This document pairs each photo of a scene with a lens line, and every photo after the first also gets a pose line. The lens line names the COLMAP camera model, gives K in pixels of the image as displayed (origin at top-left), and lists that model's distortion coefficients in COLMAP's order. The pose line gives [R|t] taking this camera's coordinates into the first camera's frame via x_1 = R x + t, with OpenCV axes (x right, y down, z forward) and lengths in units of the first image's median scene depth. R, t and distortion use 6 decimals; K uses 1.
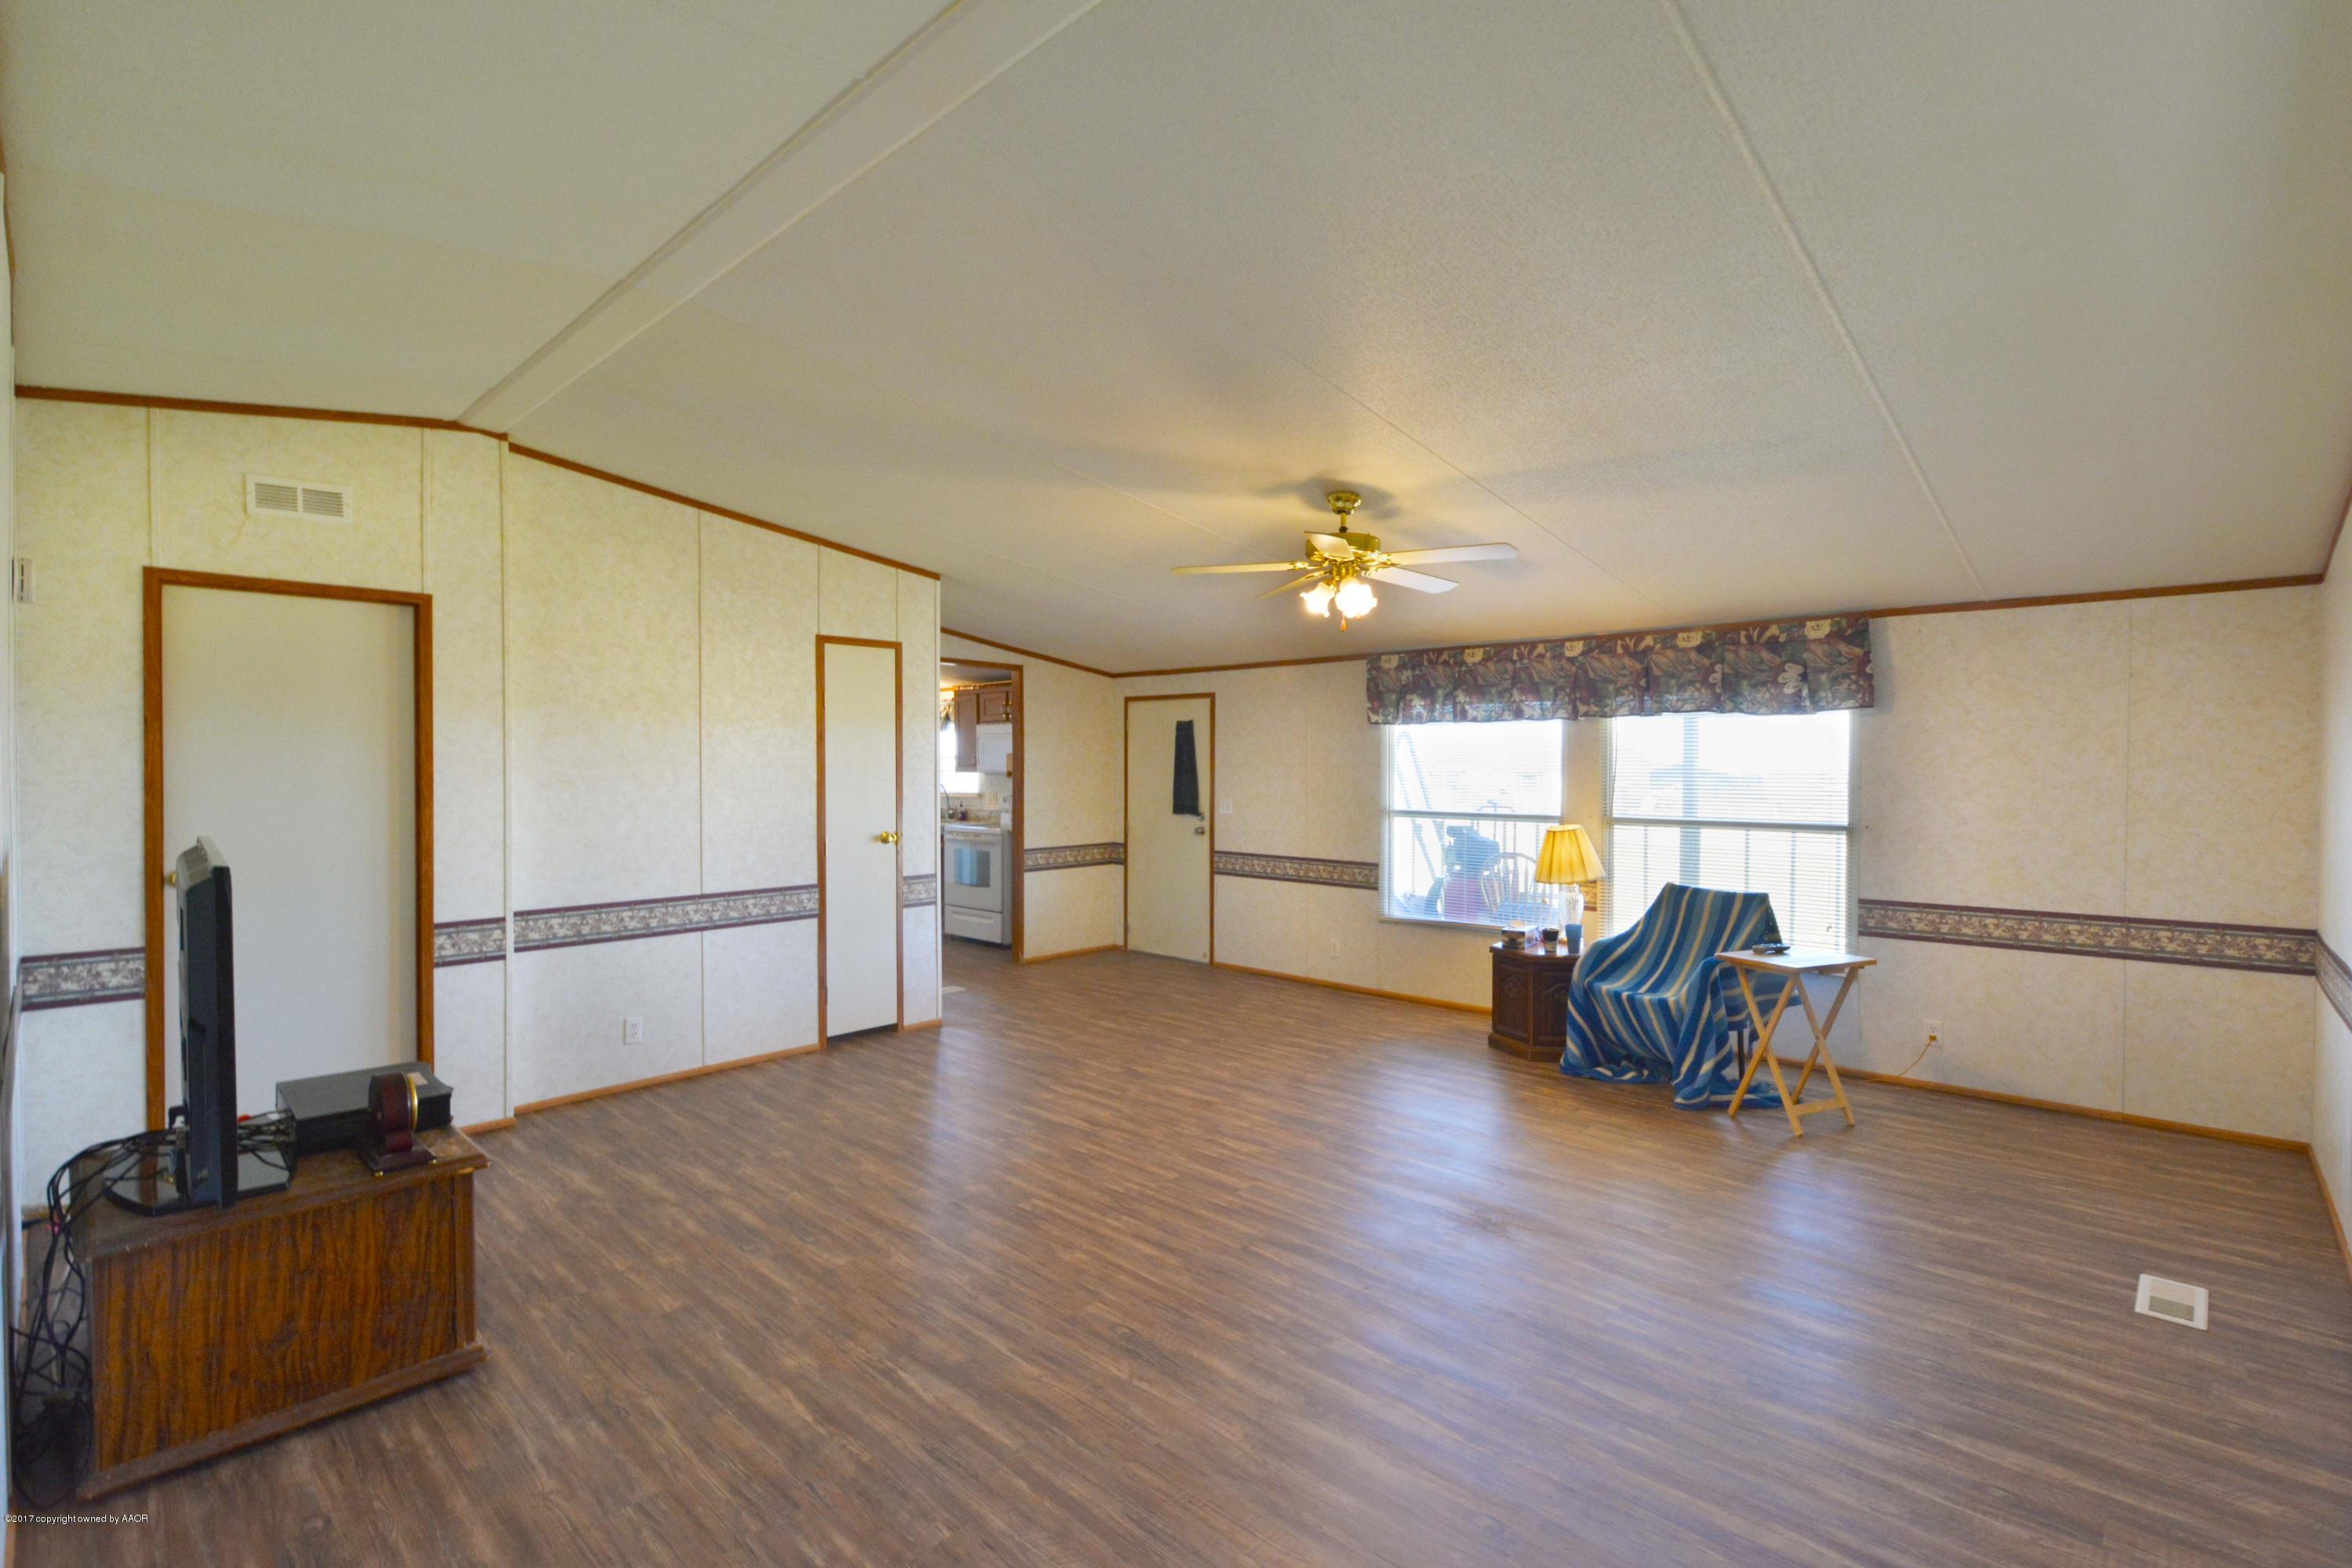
lens RADIAL K [[1054.3, 0, 1190.5], [0, 1054.3, 775.0], [0, 0, 1]] dist [-0.003006, -0.001588]
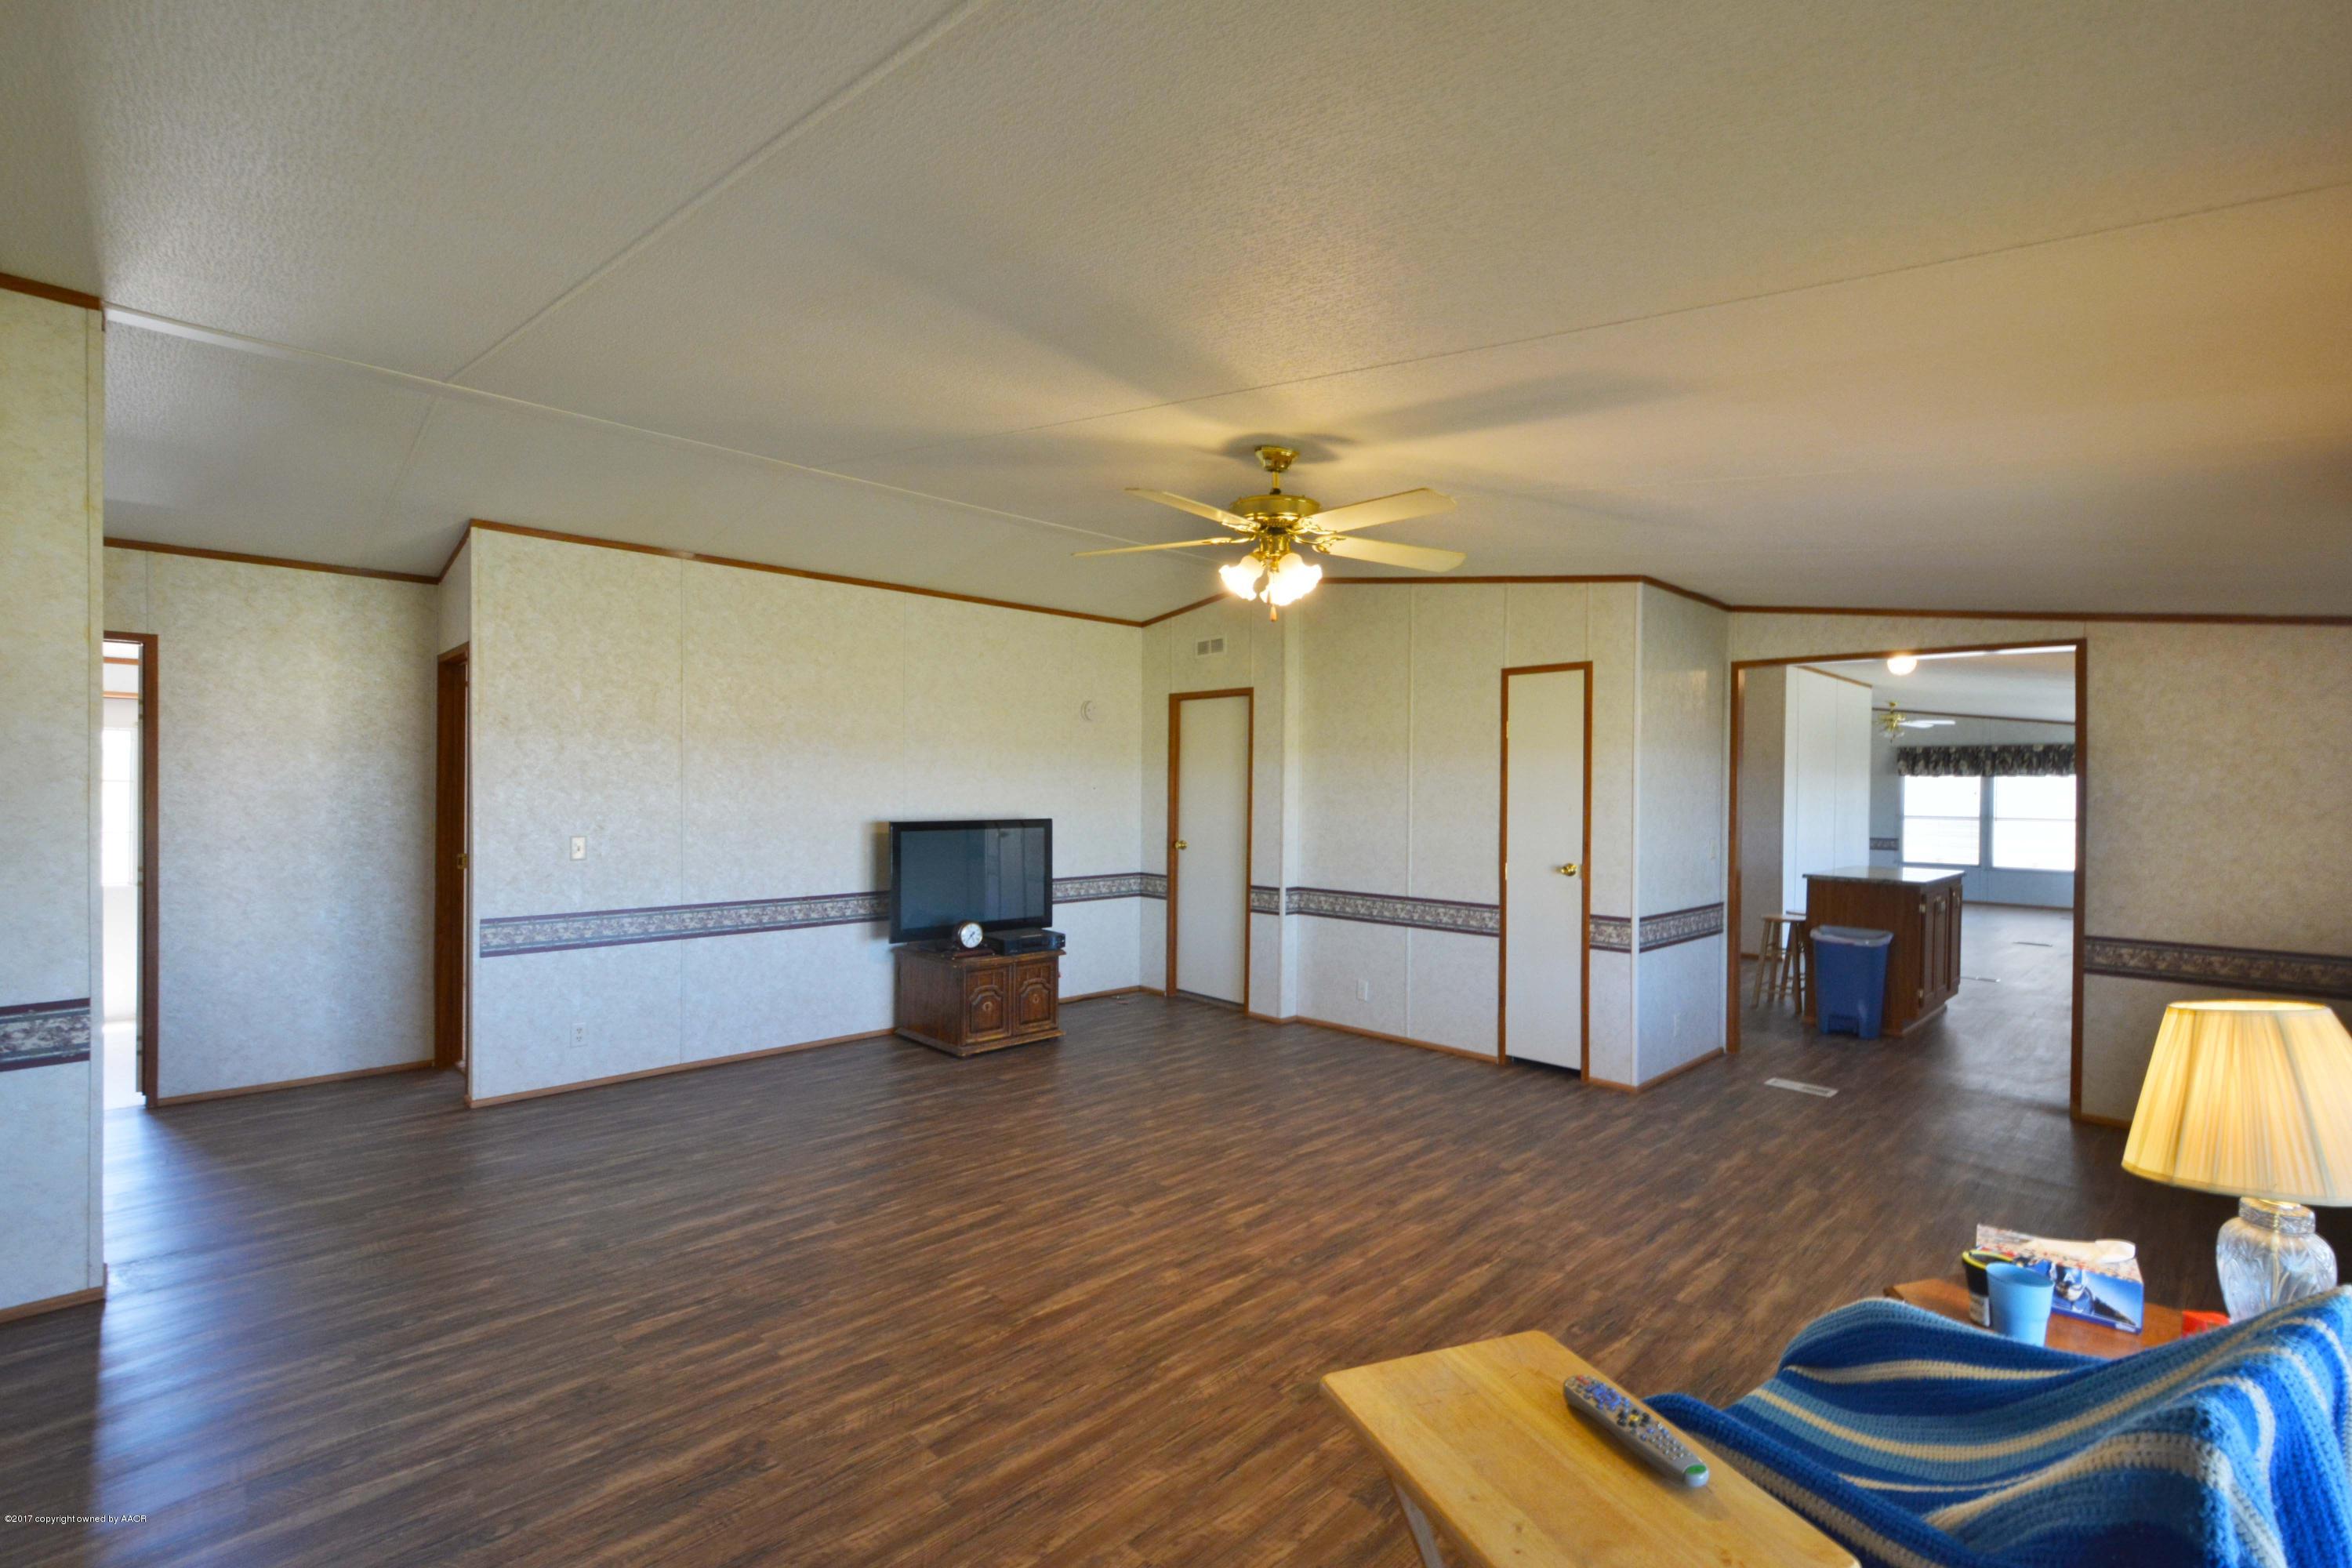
lens RADIAL K [[1054.3, 0, 1191.6], [0, 1054.3, 794.8], [0, 0, 1]] dist [-0.003006, -0.001588]
pose [[-0.051993, 0.008223, -0.998614, 0.828183], [-0.017726, 0.999801, 0.009155, -0.013228], [0.998490, 0.018178, -0.051837, 0.865591]]
